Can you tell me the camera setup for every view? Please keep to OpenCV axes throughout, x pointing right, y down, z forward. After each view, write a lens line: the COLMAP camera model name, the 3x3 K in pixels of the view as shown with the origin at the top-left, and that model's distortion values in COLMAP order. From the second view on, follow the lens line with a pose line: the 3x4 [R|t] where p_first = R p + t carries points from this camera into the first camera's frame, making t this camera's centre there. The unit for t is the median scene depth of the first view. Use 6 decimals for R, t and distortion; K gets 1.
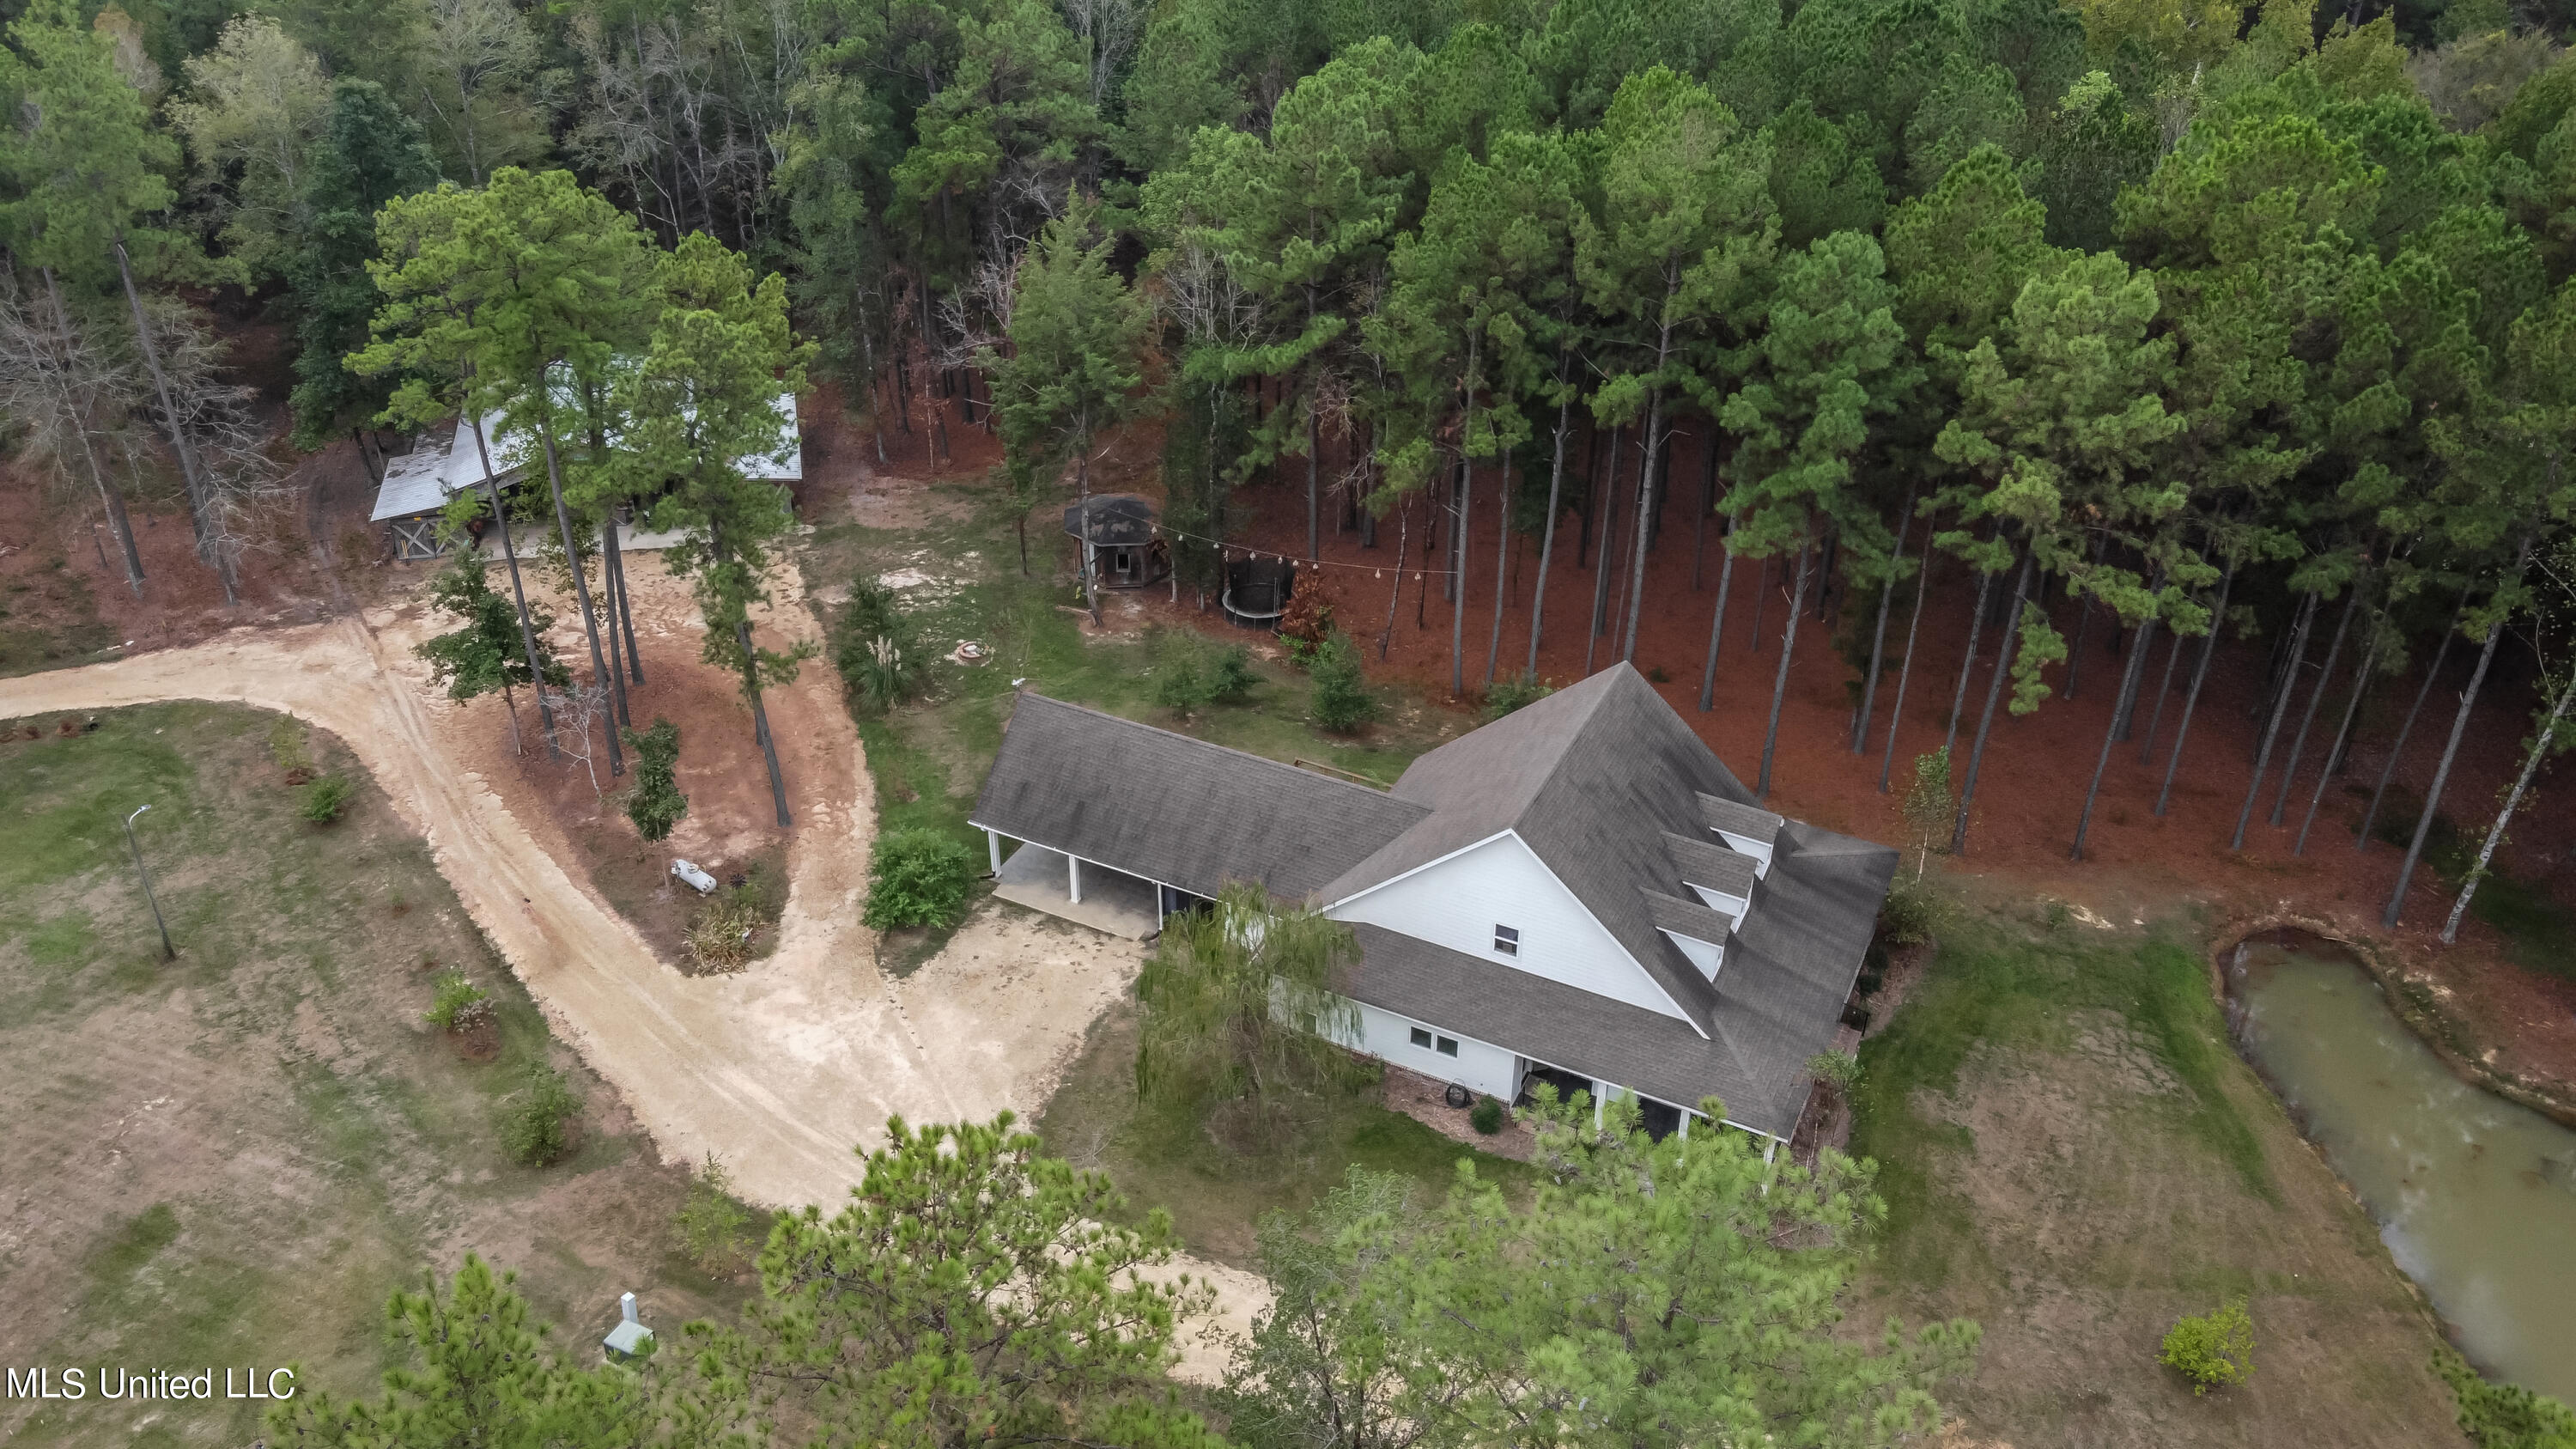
lens RADIAL K [[1970.5, 0, 1283.1], [0, 1970.5, 727.0], [0, 0, 1]] dist [0.000878, 0.019944]
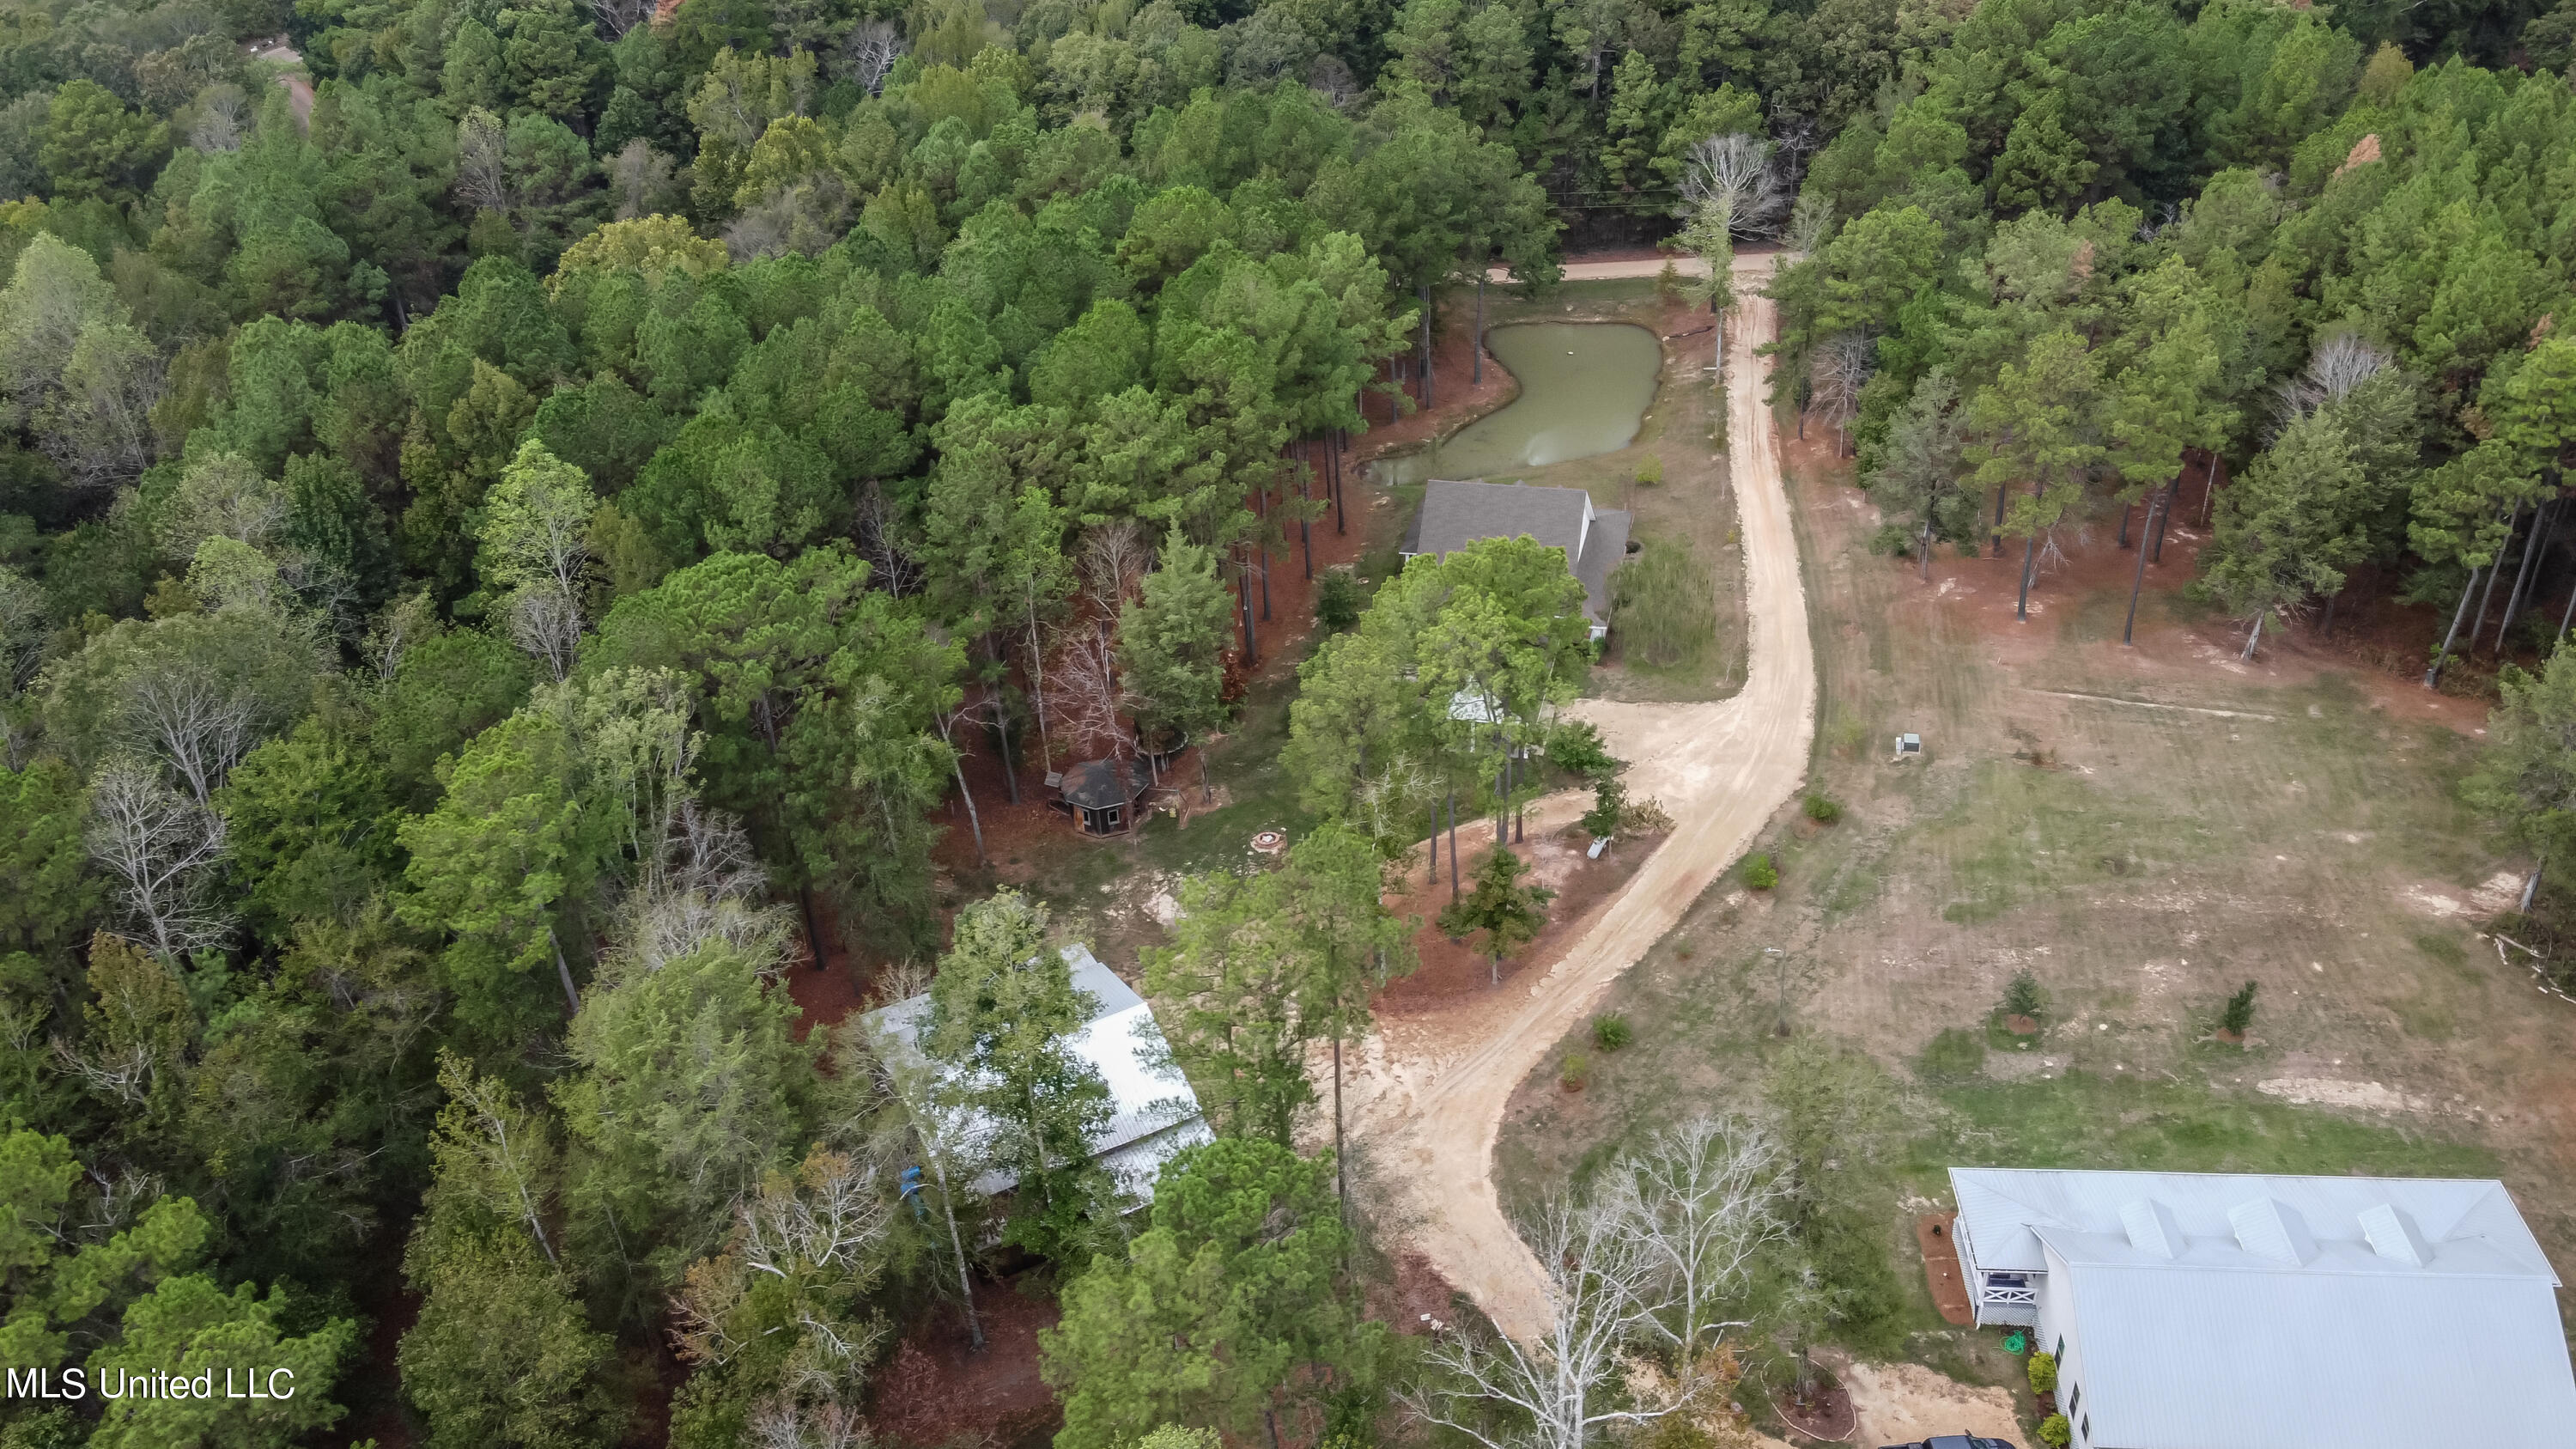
lens RADIAL K [[1970.5, 0, 1286.2], [0, 1970.5, 723.6], [0, 0, 1]] dist [0.000878, 0.019944]
pose [[-0.213394, -0.522117, 0.825746, -1.564115], [0.563351, 0.624783, 0.540632, -1.031171], [-0.798185, 0.580552, 0.160810, 0.902734]]
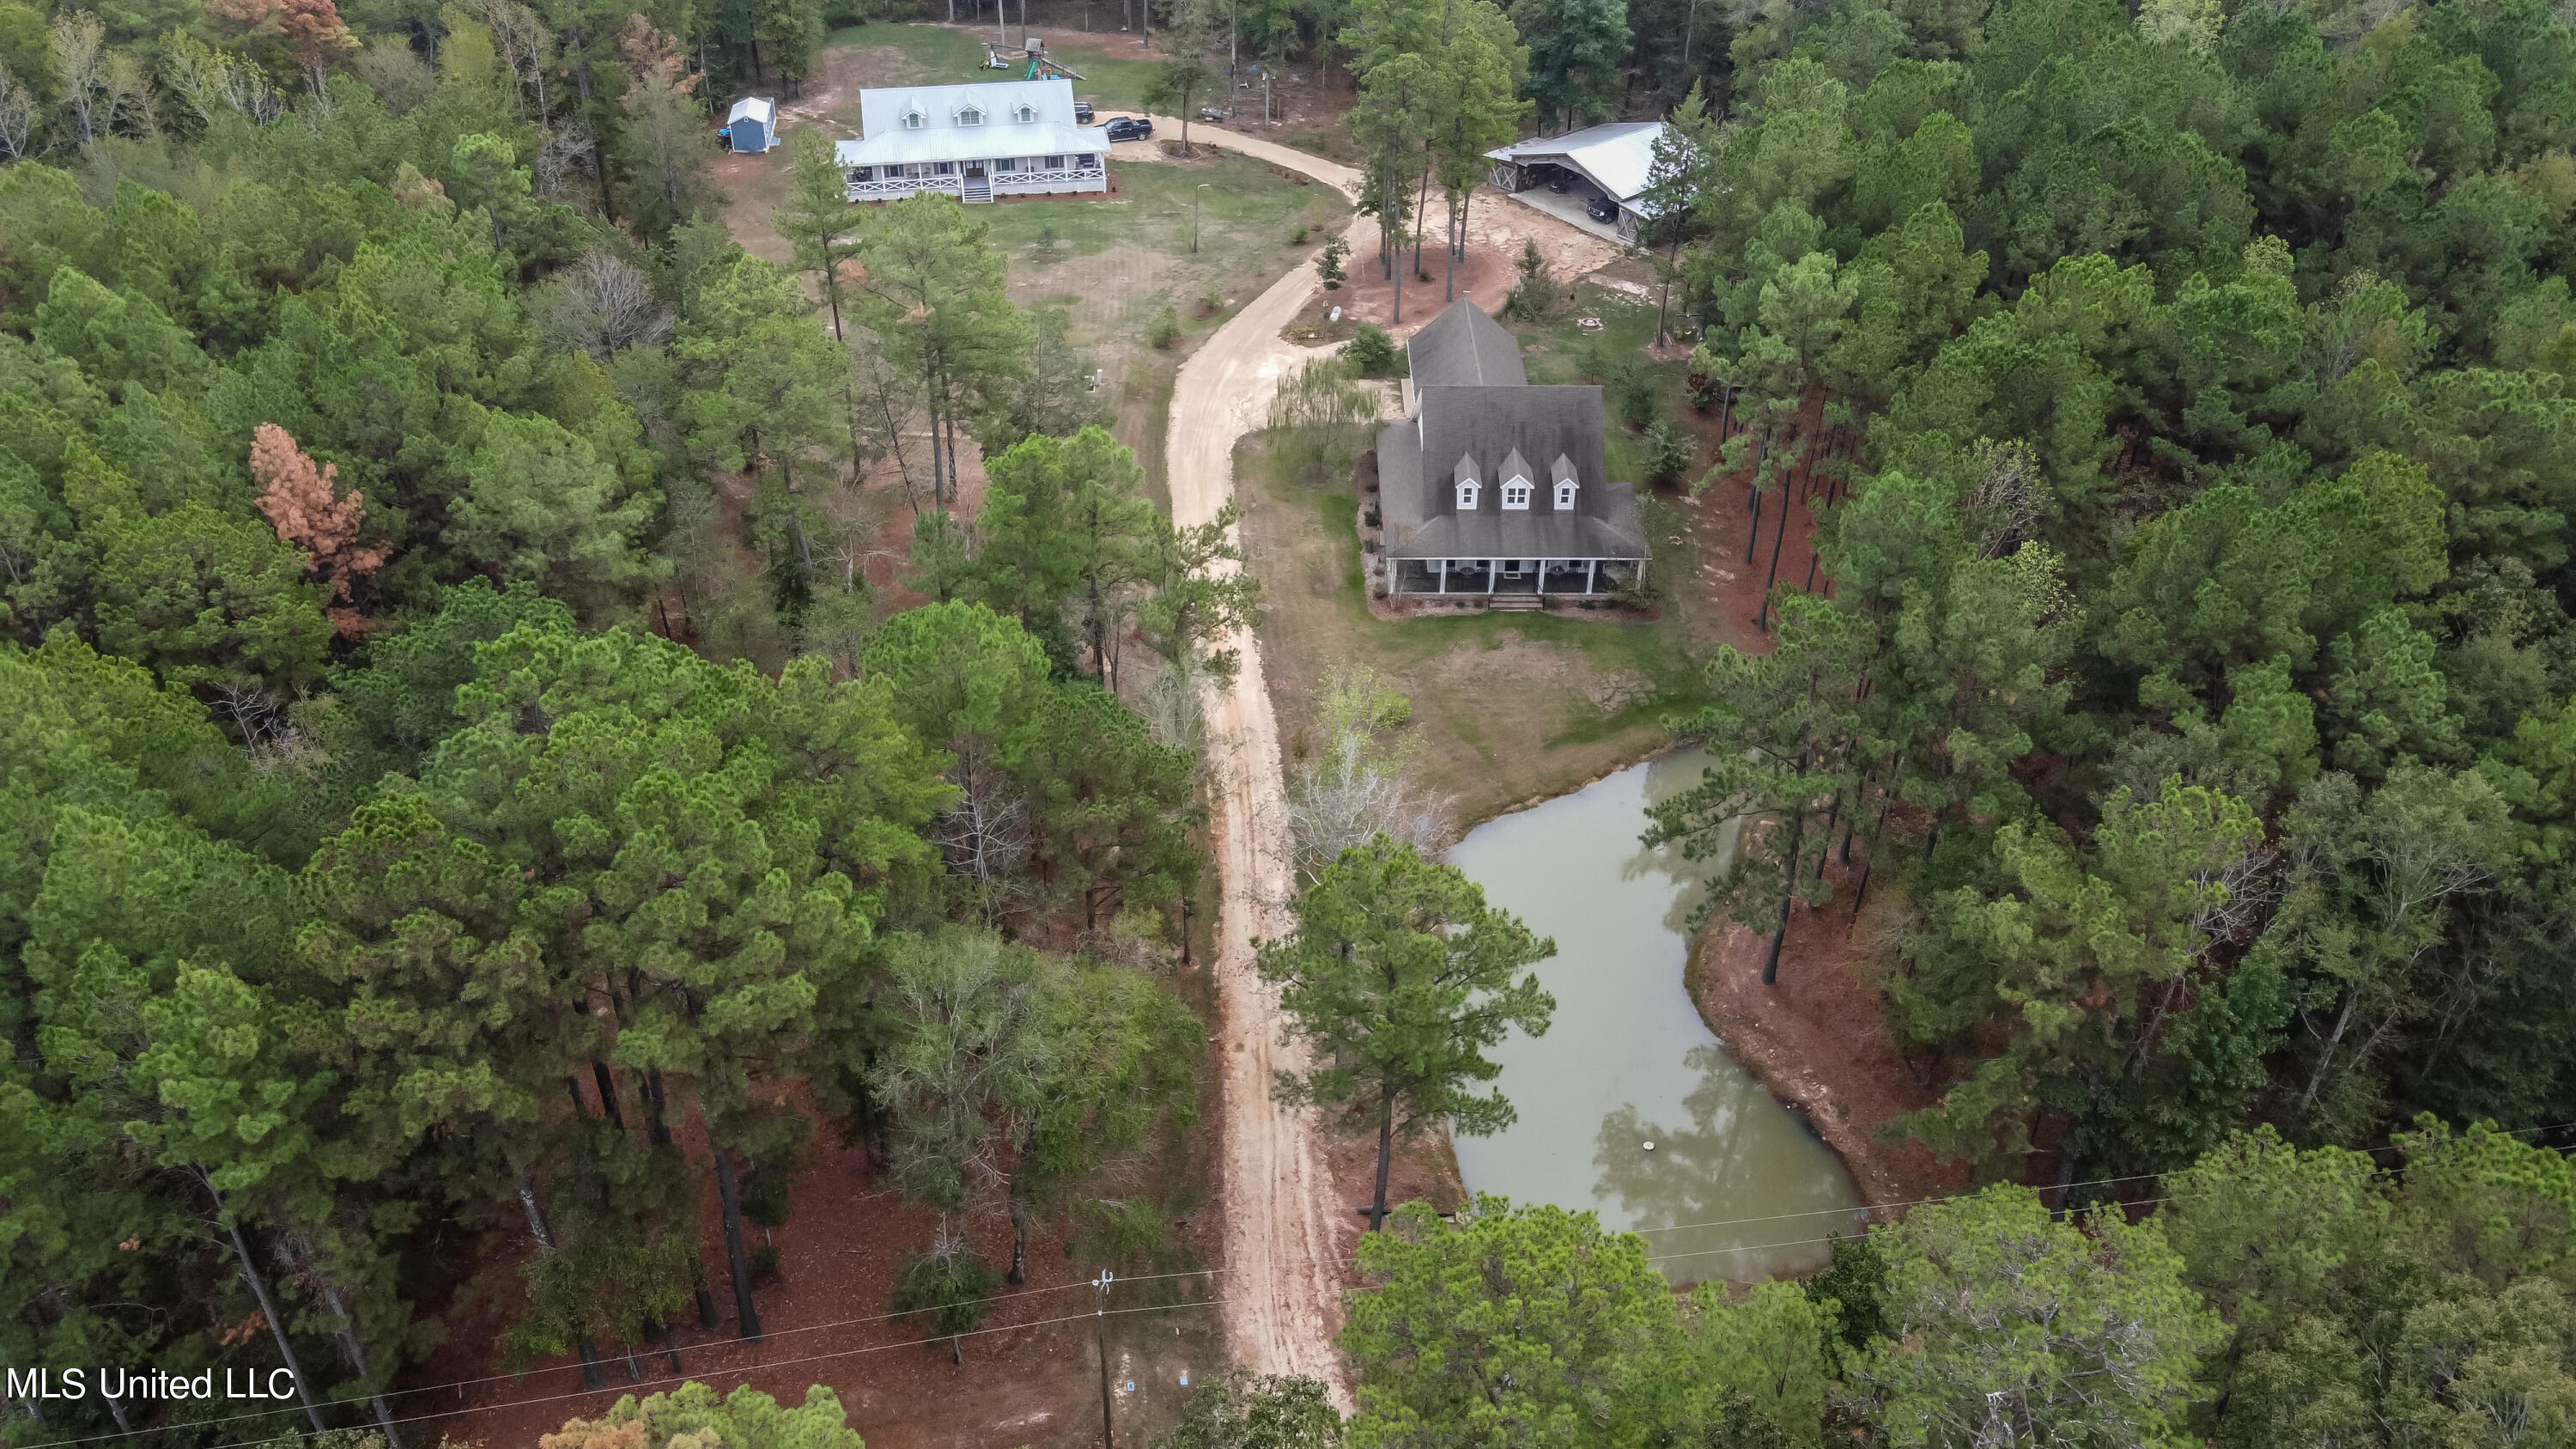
lens RADIAL K [[1970.5, 0, 1271.8], [0, 1970.5, 721.7], [0, 0, 1]] dist [0.000878, 0.019944]
pose [[0.443251, 0.525341, -0.726323, 1.461492], [-0.481156, 0.823085, 0.301695, -0.173809], [0.756319, 0.215748, 0.617604, -0.265411]]
